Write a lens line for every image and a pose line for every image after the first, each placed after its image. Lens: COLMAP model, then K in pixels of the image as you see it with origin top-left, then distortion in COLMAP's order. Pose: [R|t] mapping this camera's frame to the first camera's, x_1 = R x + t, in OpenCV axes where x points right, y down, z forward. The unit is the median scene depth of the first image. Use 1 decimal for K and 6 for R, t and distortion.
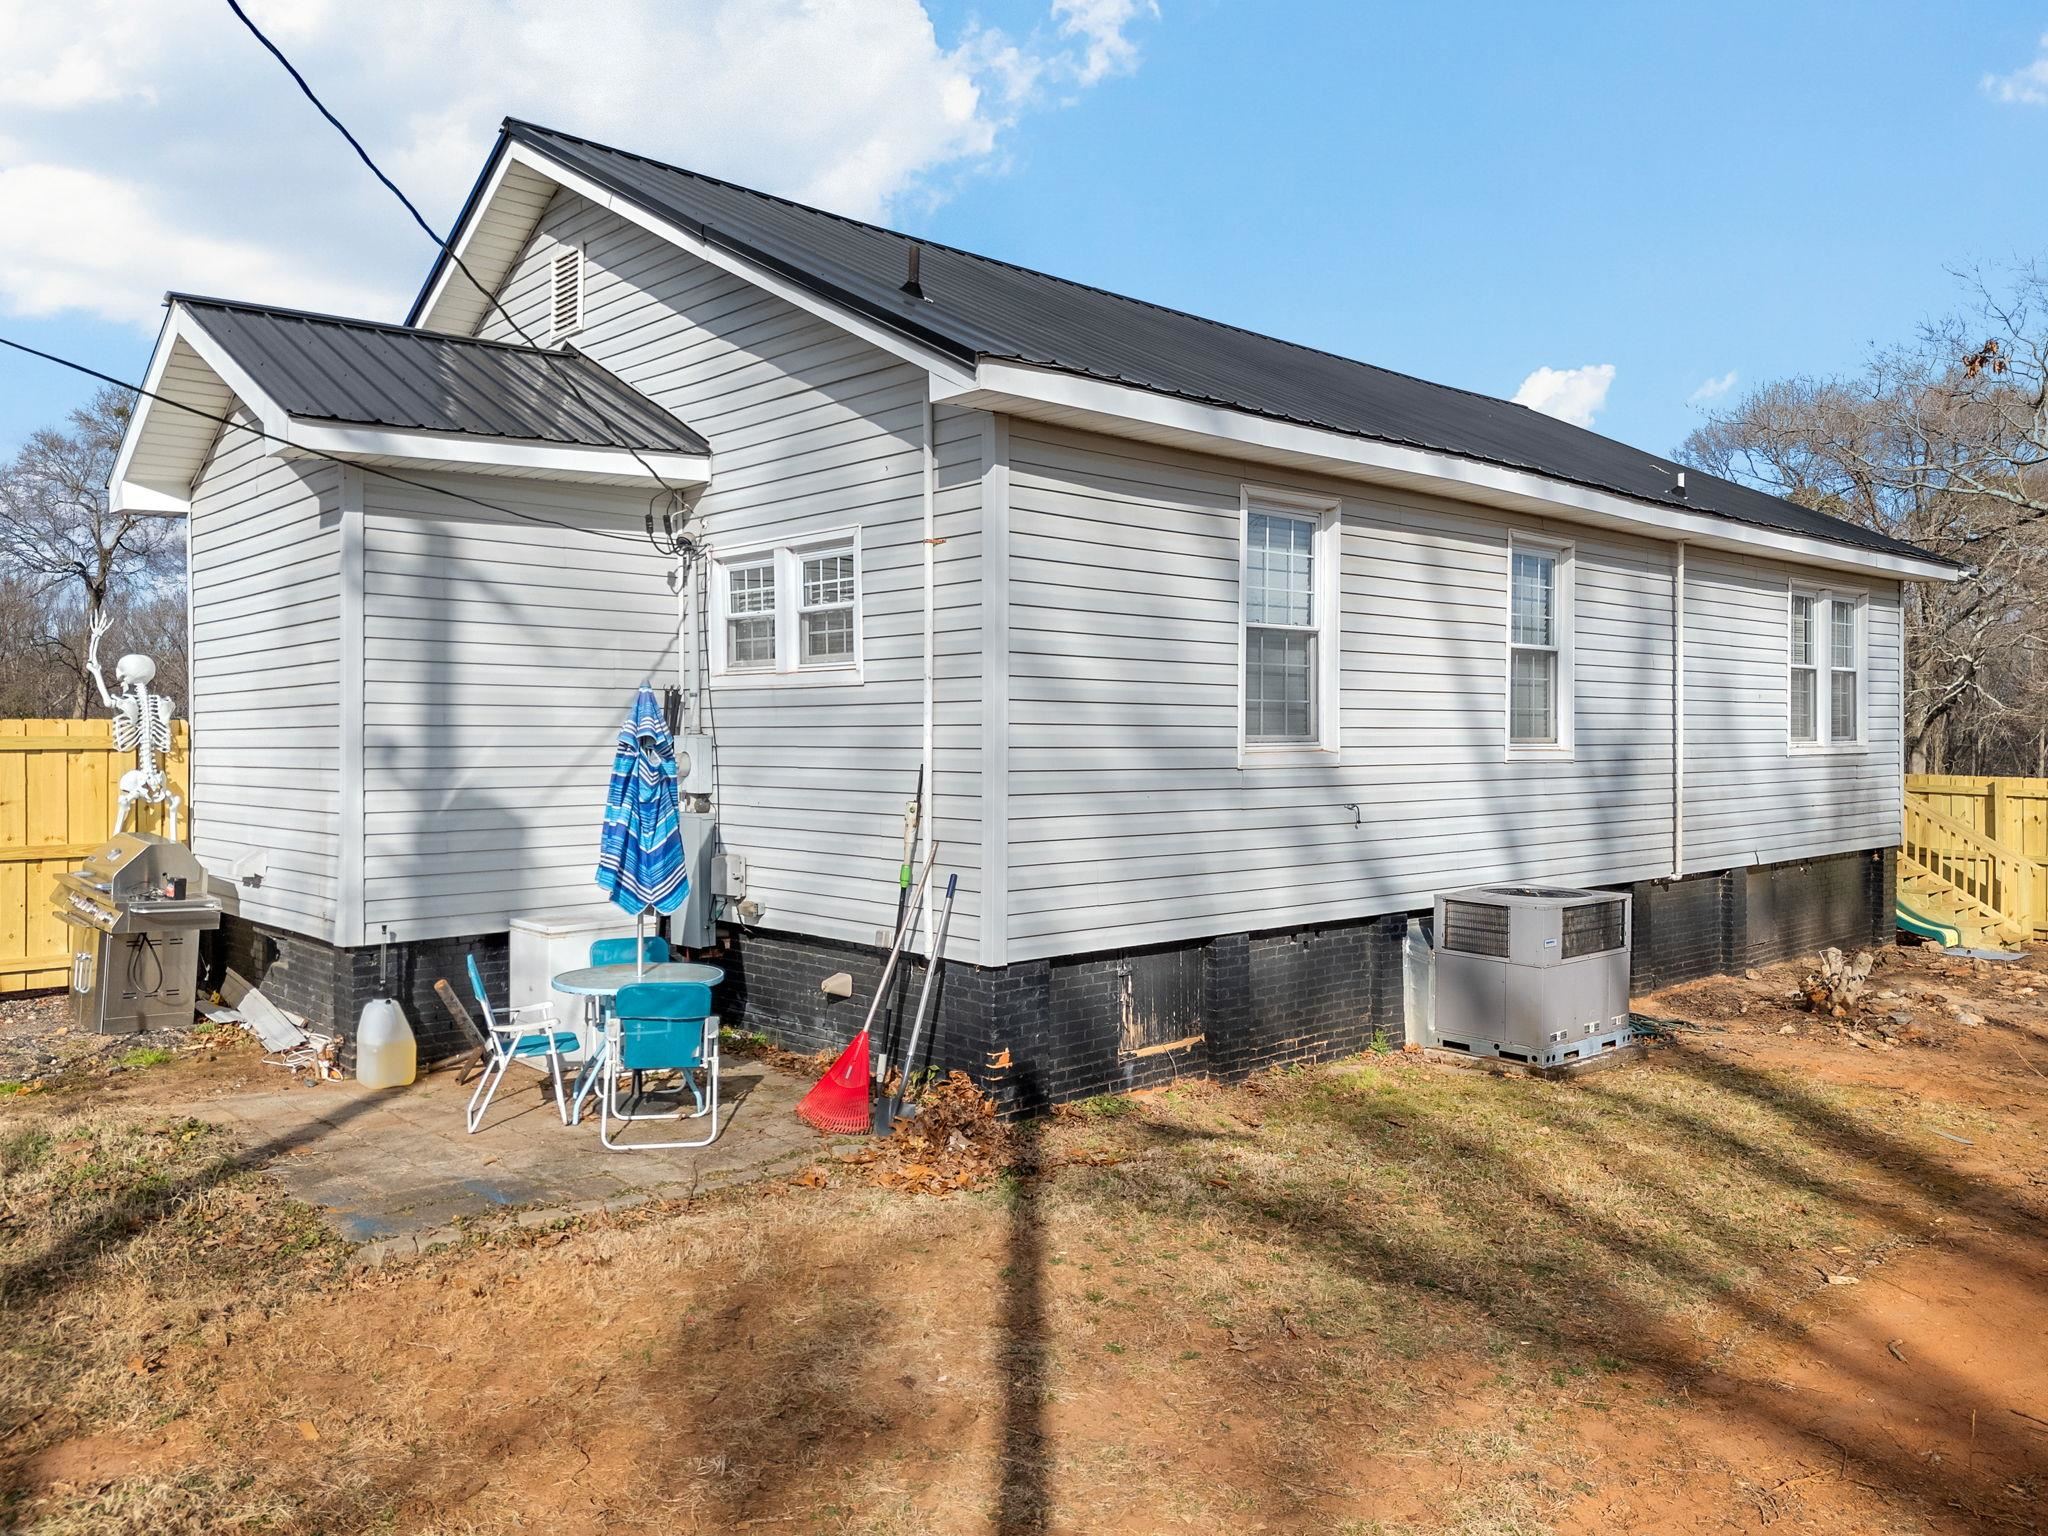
lens RADIAL K [[1519.8, 0, 1048.0], [0, 1519.8, 701.8], [0, 0, 1]] dist [0.065394, -0.056451]
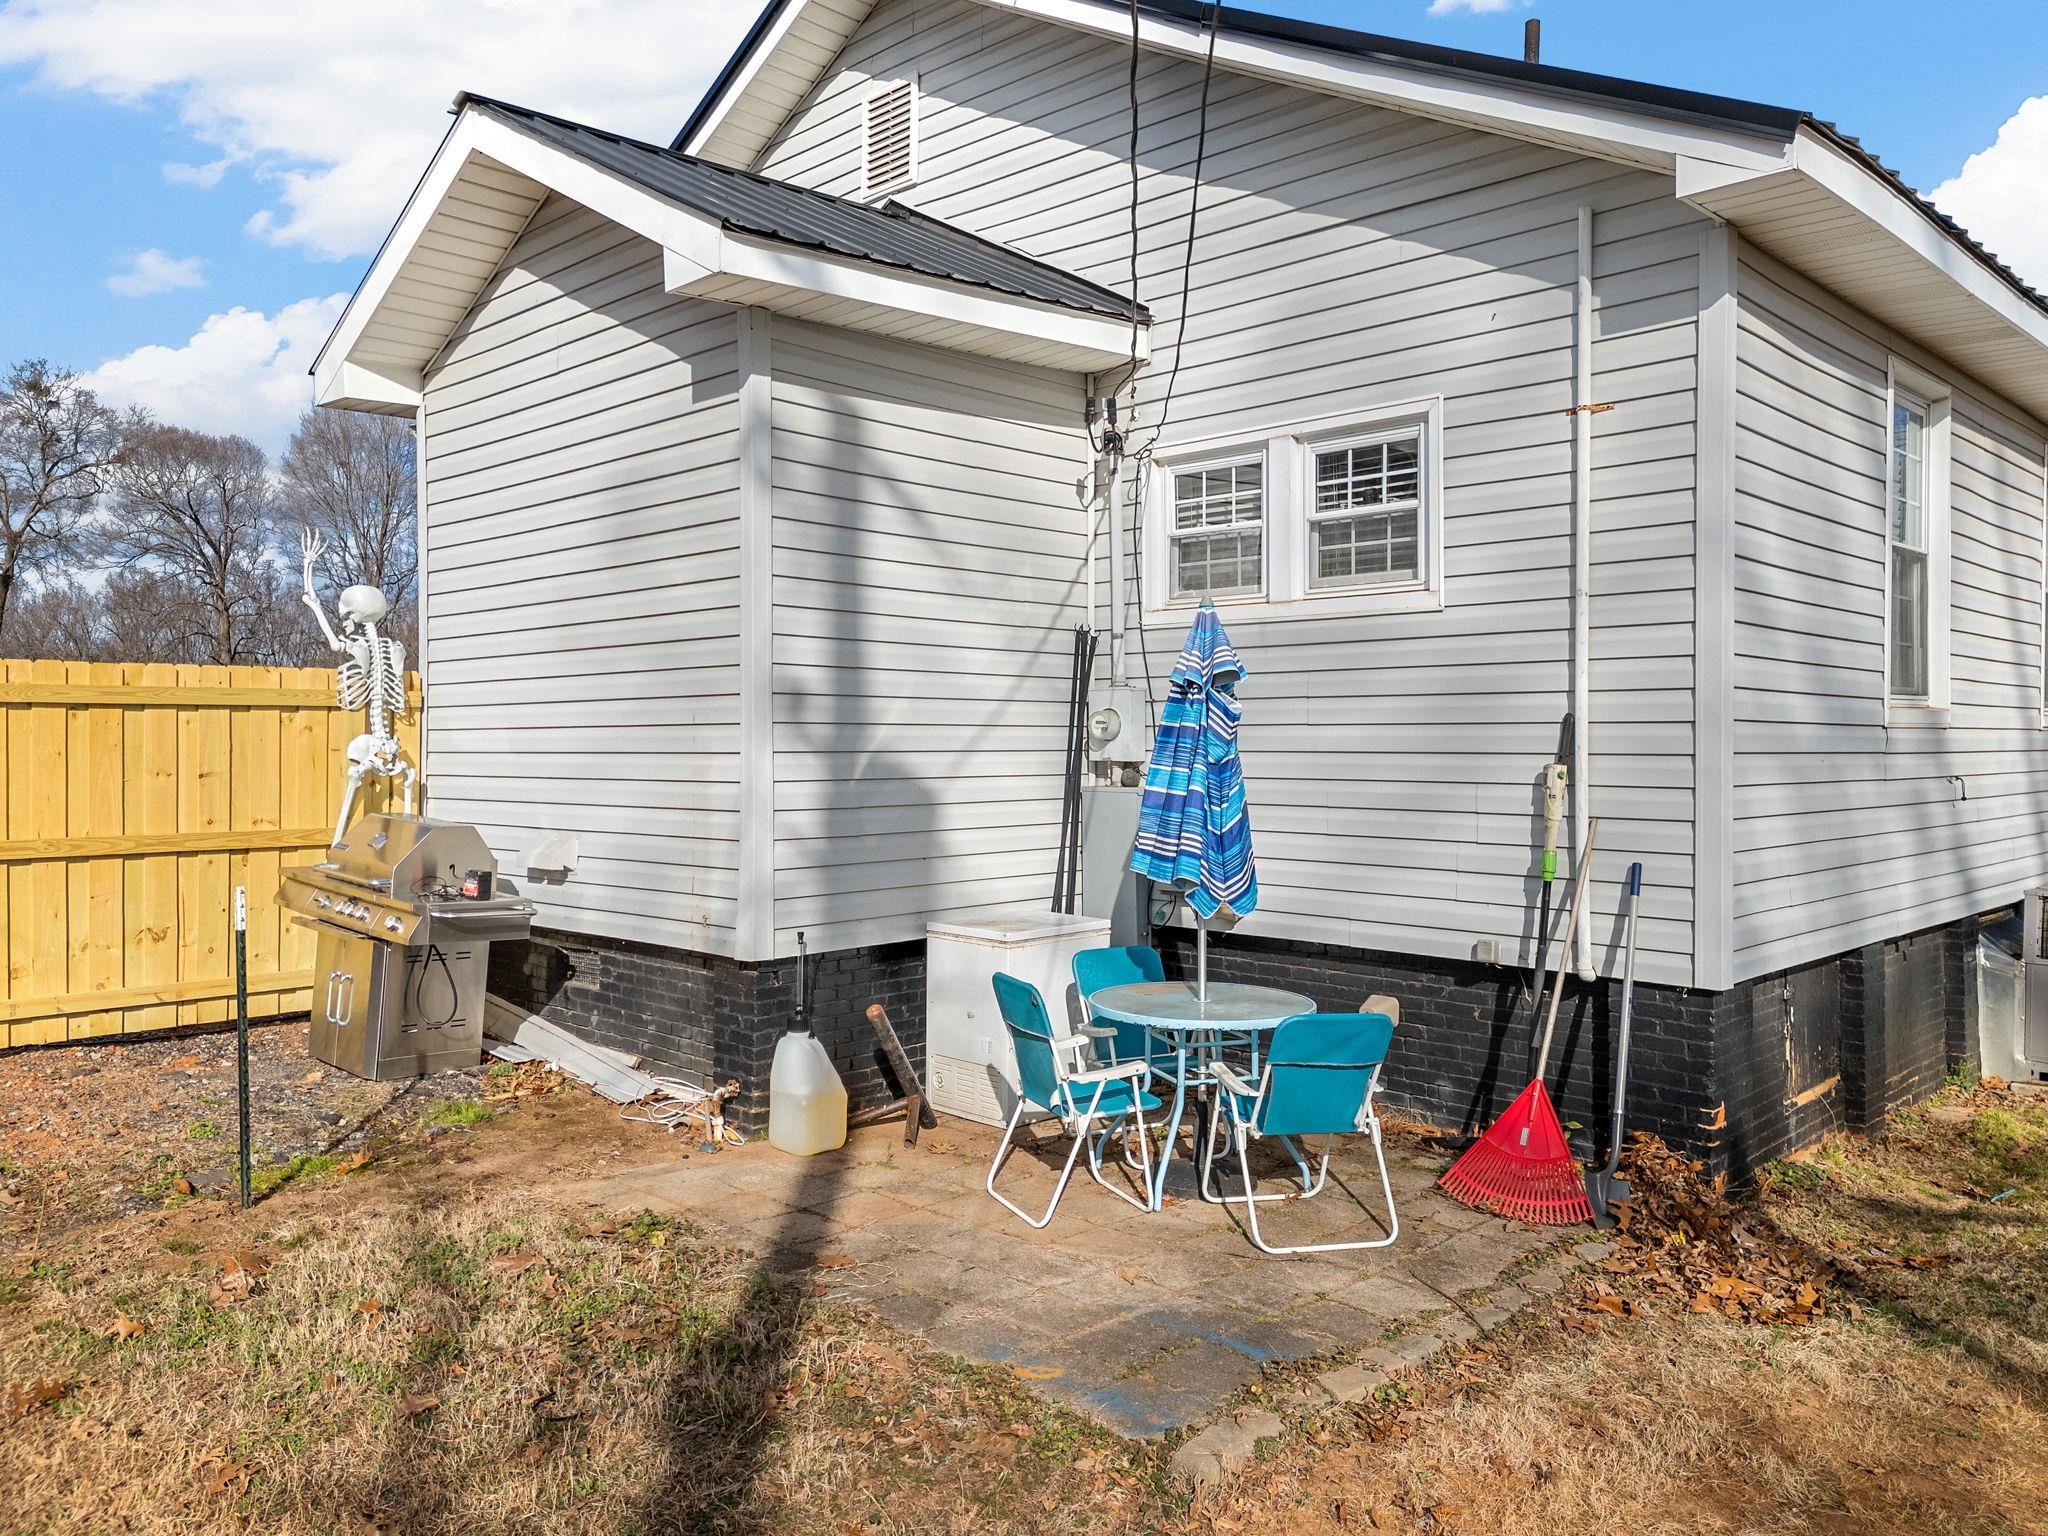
lens RADIAL K [[1519.8, 0, 1026.9], [0, 1519.8, 703.1], [0, 0, 1]] dist [0.065394, -0.056451]
pose [[0.998615, 0.002079, 0.052574, -0.343511], [-0.001967, 0.999996, -0.002170, 0.034081], [-0.052579, 0.002064, 0.998615, 0.244928]]
